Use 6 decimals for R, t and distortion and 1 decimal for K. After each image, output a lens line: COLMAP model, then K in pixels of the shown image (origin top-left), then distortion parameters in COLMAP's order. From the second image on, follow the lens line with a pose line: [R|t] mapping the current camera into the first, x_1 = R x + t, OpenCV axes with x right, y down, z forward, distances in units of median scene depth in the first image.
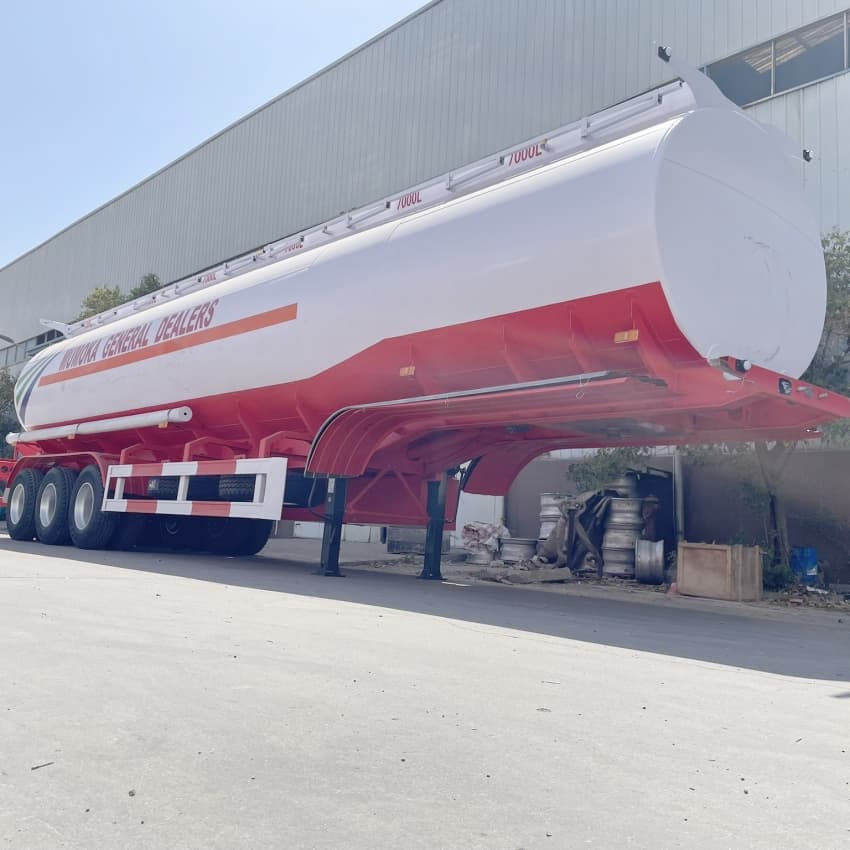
lens RADIAL K [[847.6, 0, 400.1], [0, 847.6, 427.7], [0, 0, 1]] dist [0.045165, 0.000000]
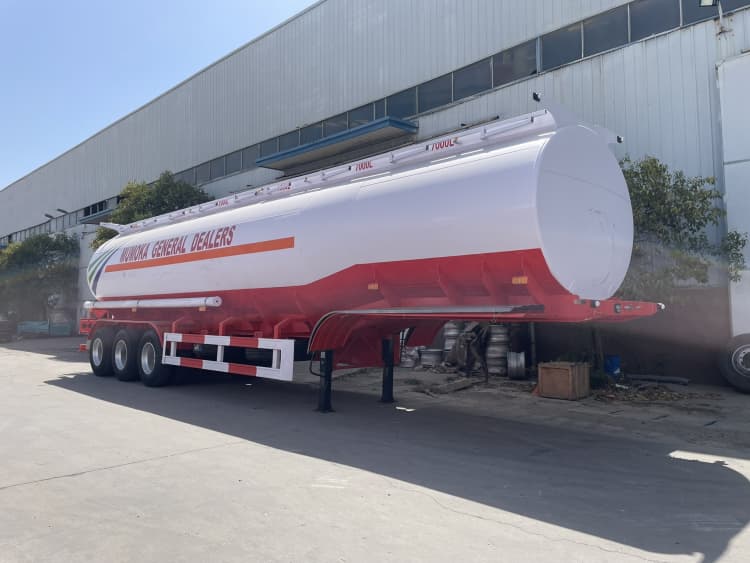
lens RADIAL K [[560.3, 0, 378.0], [0, 560.3, 280.1], [0, 0, 1]] dist [0.048670, -0.003543]
pose [[0.995379, -0.055979, 0.078025, -0.043150], [0.050280, 0.996050, 0.073190, -0.108420], [-0.081814, -0.068929, 0.994261, -0.010534]]
